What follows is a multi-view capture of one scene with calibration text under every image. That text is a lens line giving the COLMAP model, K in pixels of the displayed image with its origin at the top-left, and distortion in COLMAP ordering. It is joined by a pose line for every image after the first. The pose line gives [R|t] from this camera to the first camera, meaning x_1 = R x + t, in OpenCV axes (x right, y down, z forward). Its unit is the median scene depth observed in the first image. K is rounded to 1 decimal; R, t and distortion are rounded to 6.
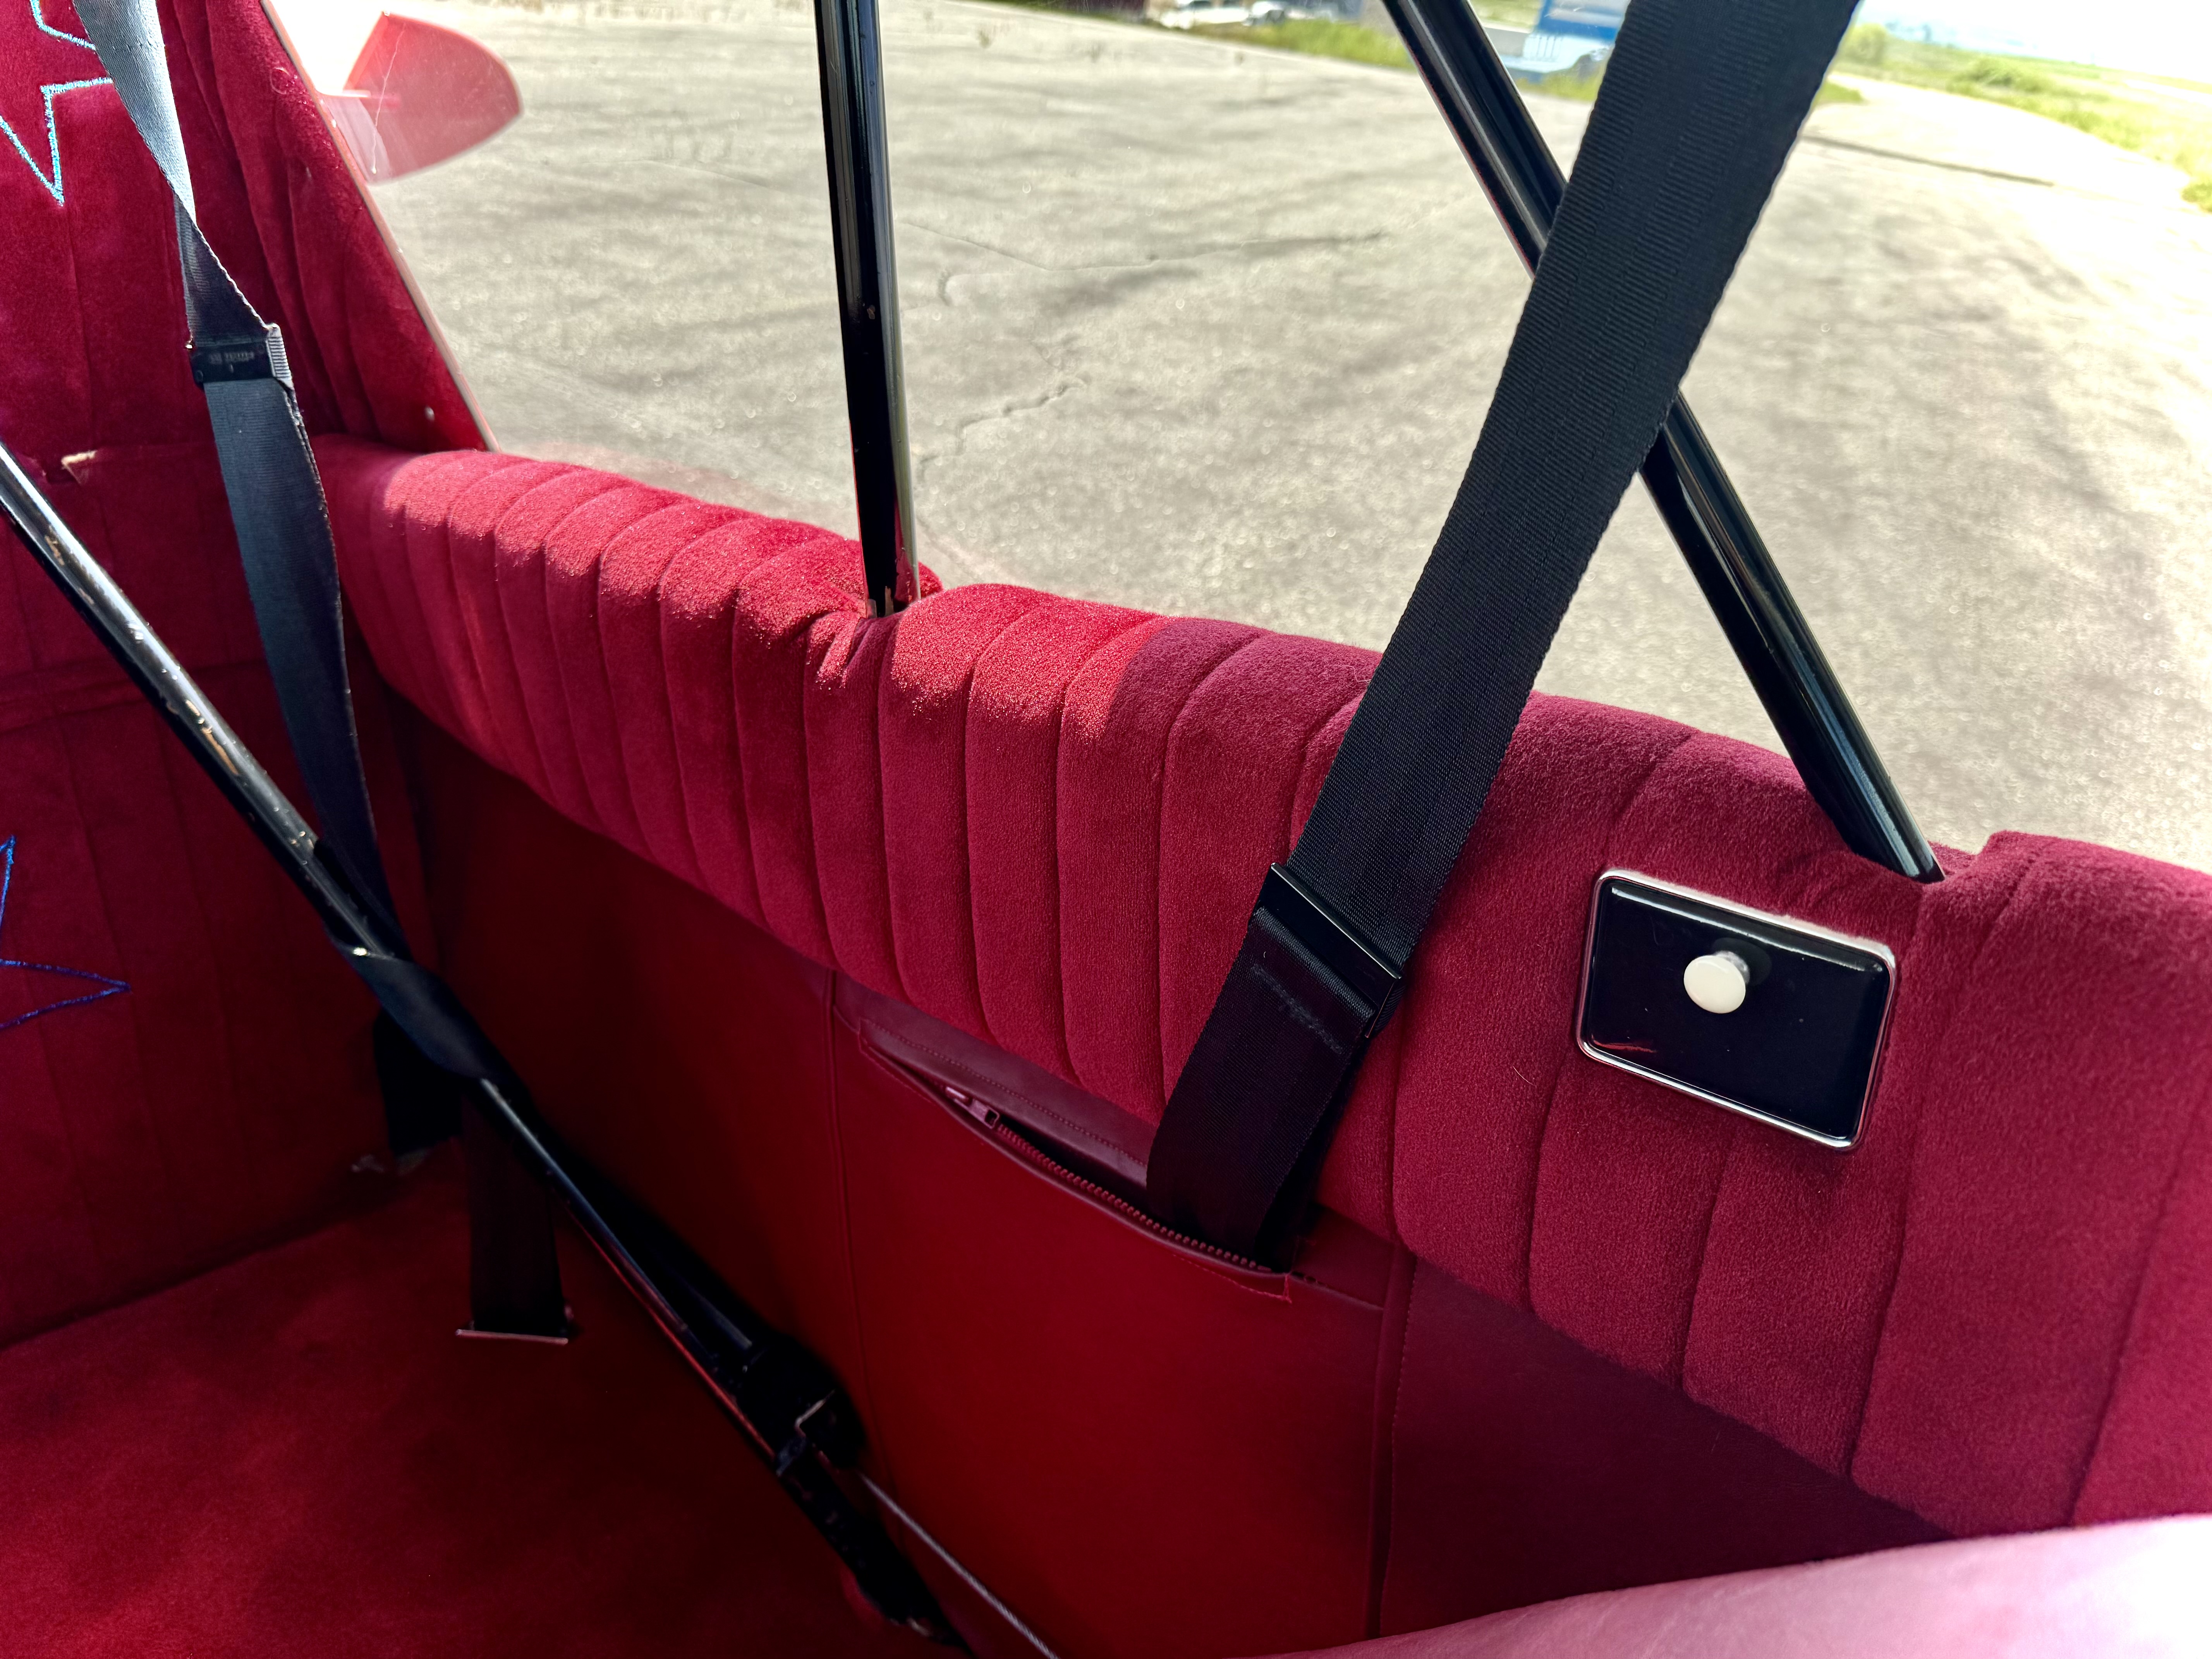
lens RADIAL K [[1402.5, 0, 1106.0], [0, 1402.5, 829.5], [0, 0, 1]] dist [-0.005034, -0.004244]
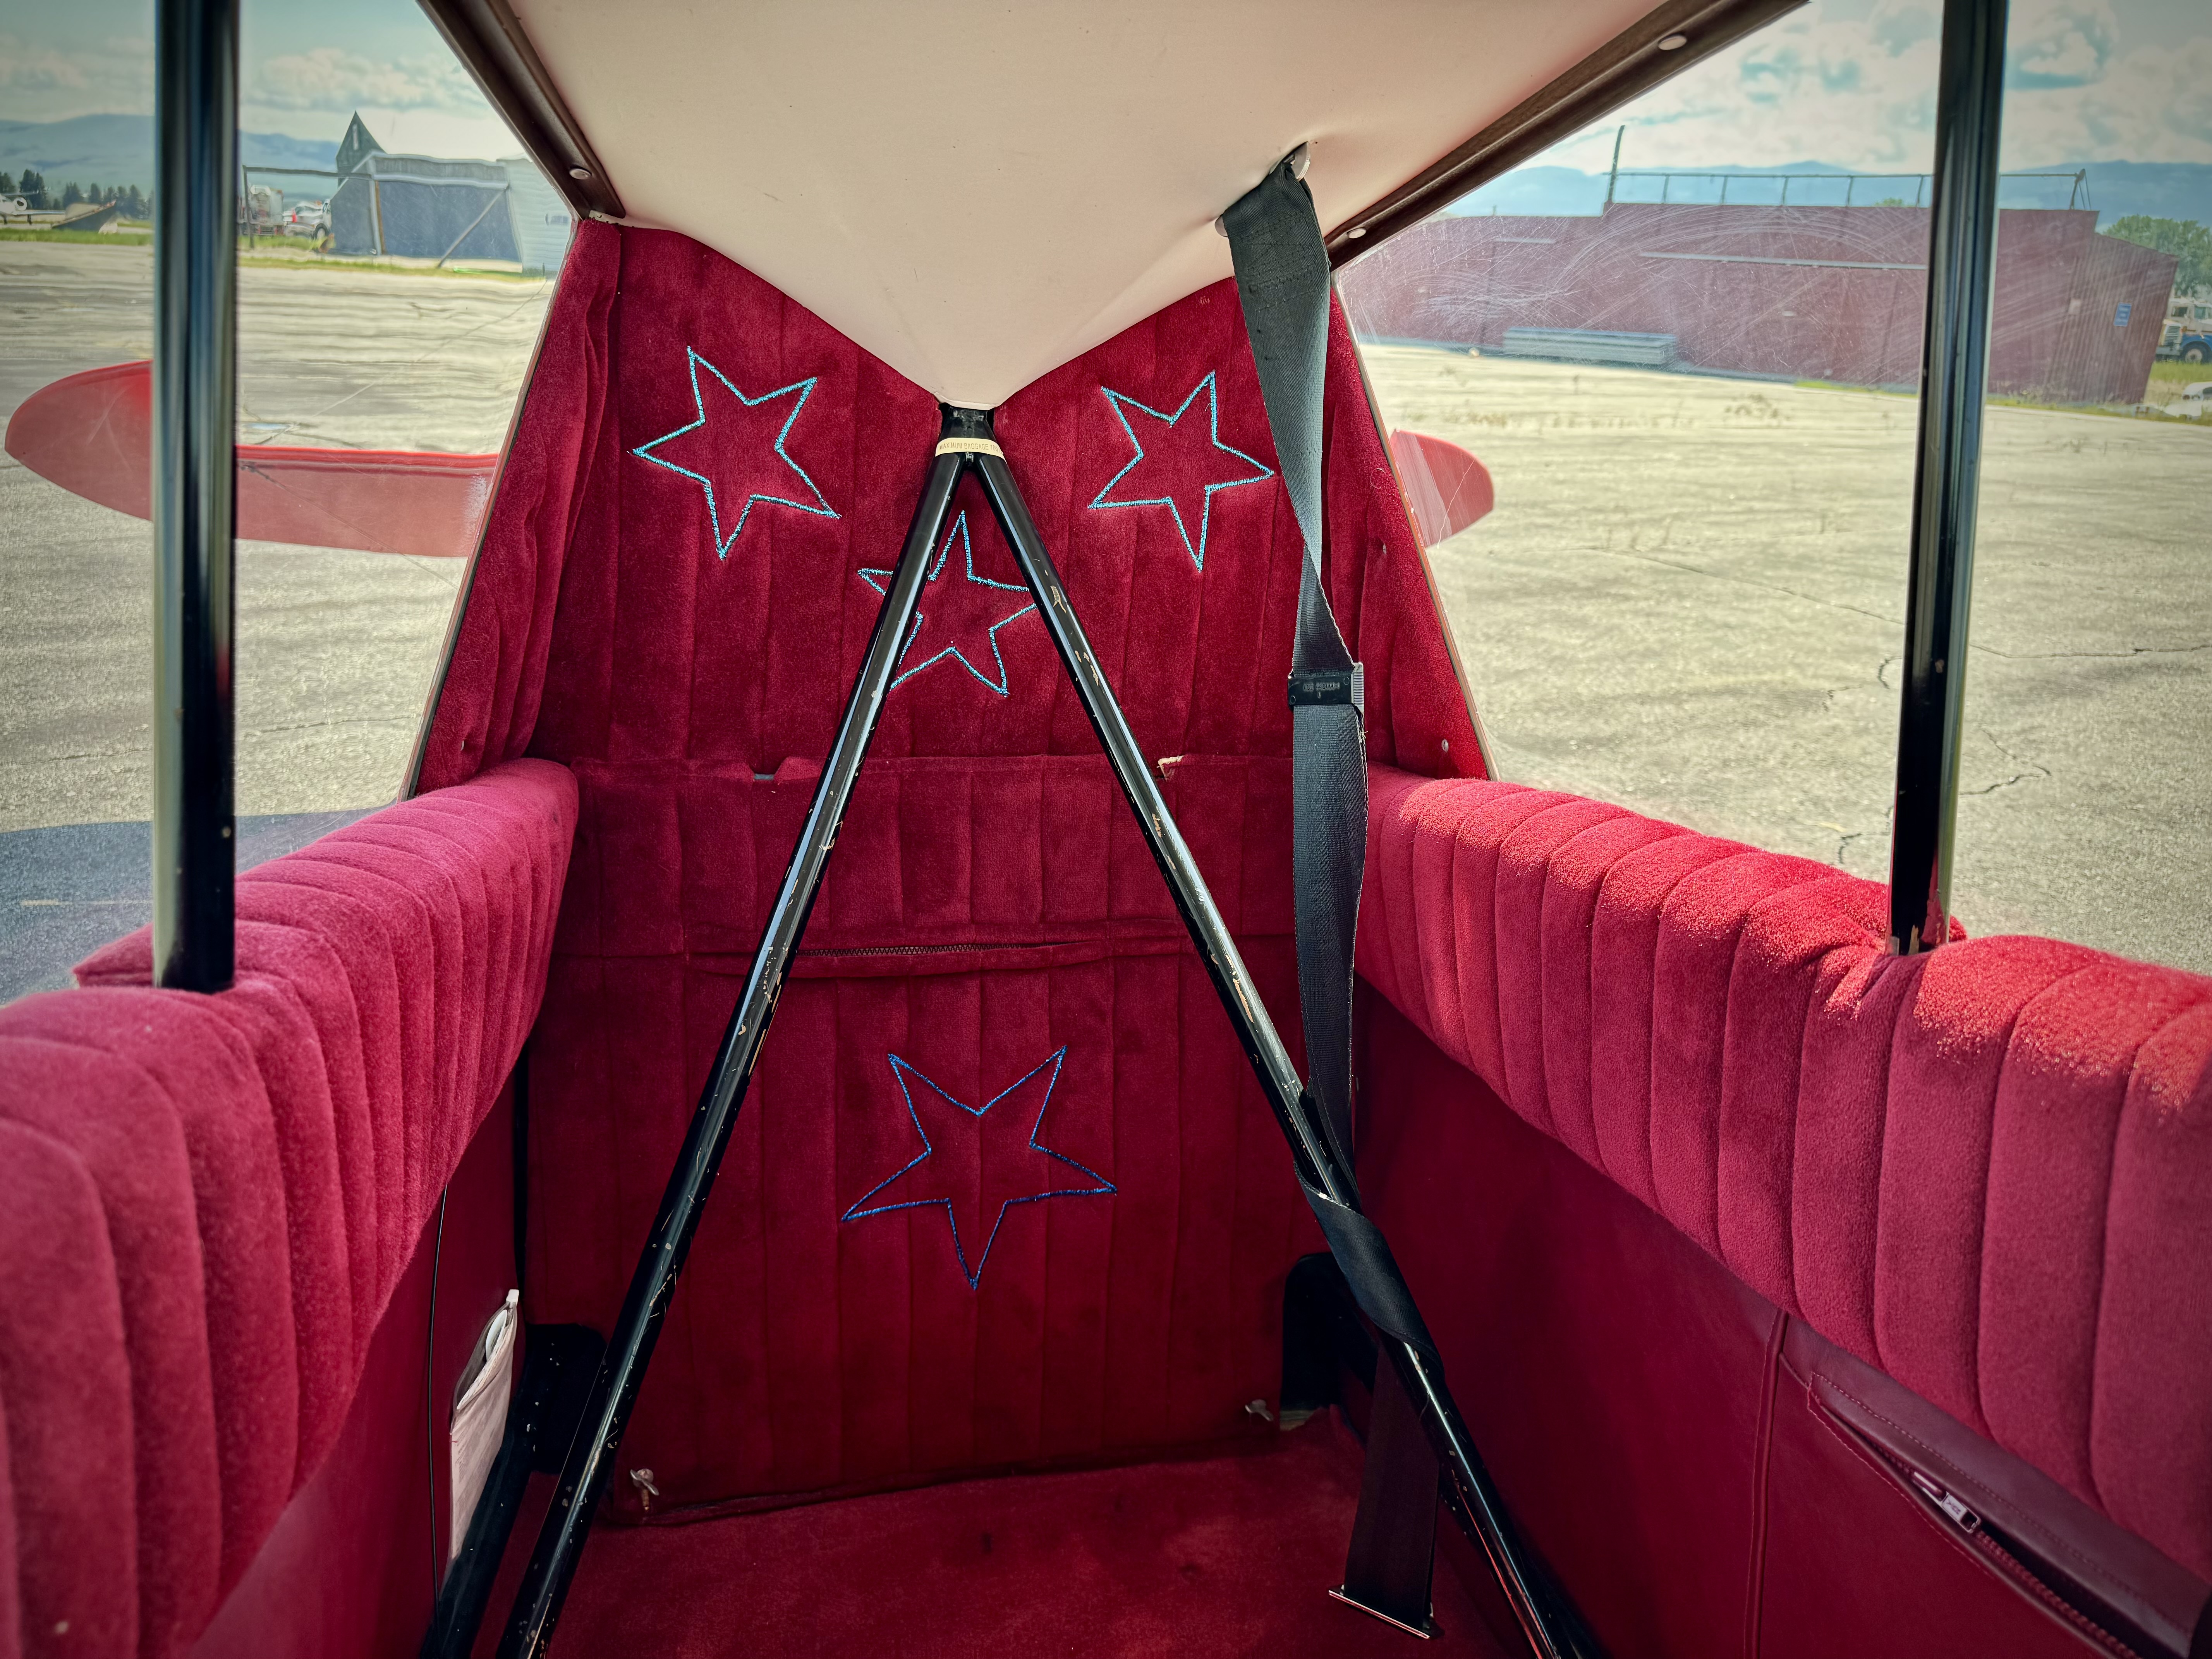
lens RADIAL K [[1523.9, 0, 1103.3], [0, 1523.9, 907.6], [0, 0, 1]] dist [0.113406, -0.125411]
pose [[0.888359, 0.103559, -0.447319, -0.158974], [-0.204364, 0.961591, -0.183241, 0.119868], [0.411162, 0.254200, 0.875402, -0.183213]]
